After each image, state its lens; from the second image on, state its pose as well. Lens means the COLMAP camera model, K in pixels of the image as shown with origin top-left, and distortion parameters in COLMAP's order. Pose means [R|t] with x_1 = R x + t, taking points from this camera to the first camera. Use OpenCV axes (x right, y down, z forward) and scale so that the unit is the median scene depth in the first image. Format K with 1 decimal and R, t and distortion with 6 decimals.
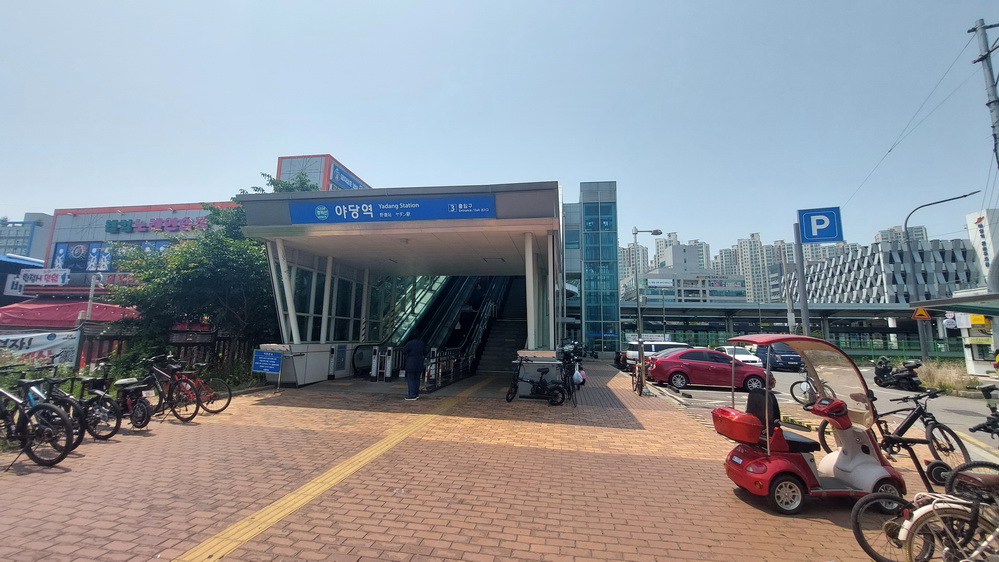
lens RADIAL K [[399.5, 0, 499.6], [0, 399.5, 274.1], [0, 0, 1]] dist [-0.018461, 0.000090]
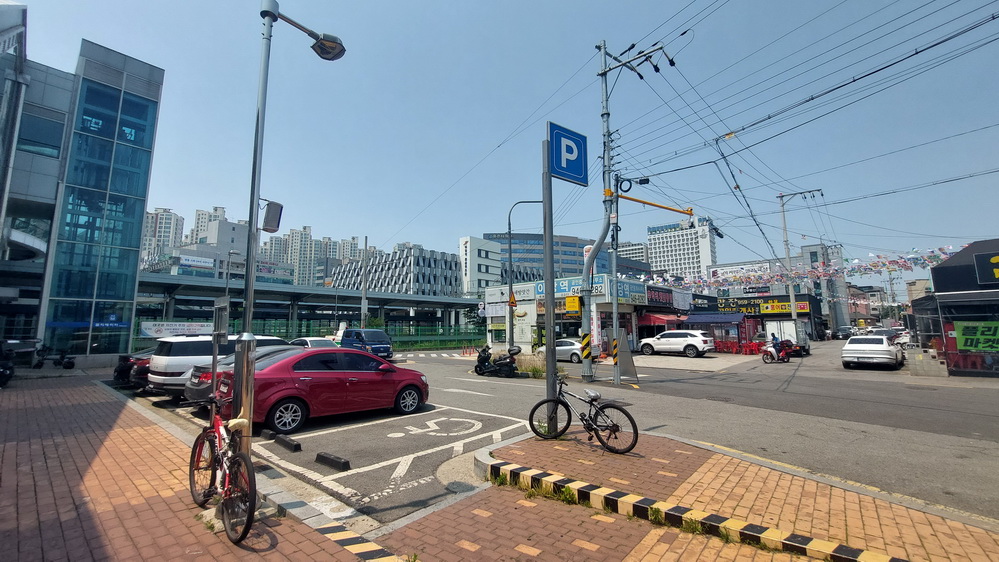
lens RADIAL K [[399.5, 0, 499.6], [0, 399.5, 274.1], [0, 0, 1]] dist [-0.018461, 0.000090]
pose [[0.497998, 0.095612, 0.861891, 0.050084], [-0.119248, 0.992012, -0.041145, 0.029280], [-0.858940, -0.082288, 0.505422, 0.187883]]
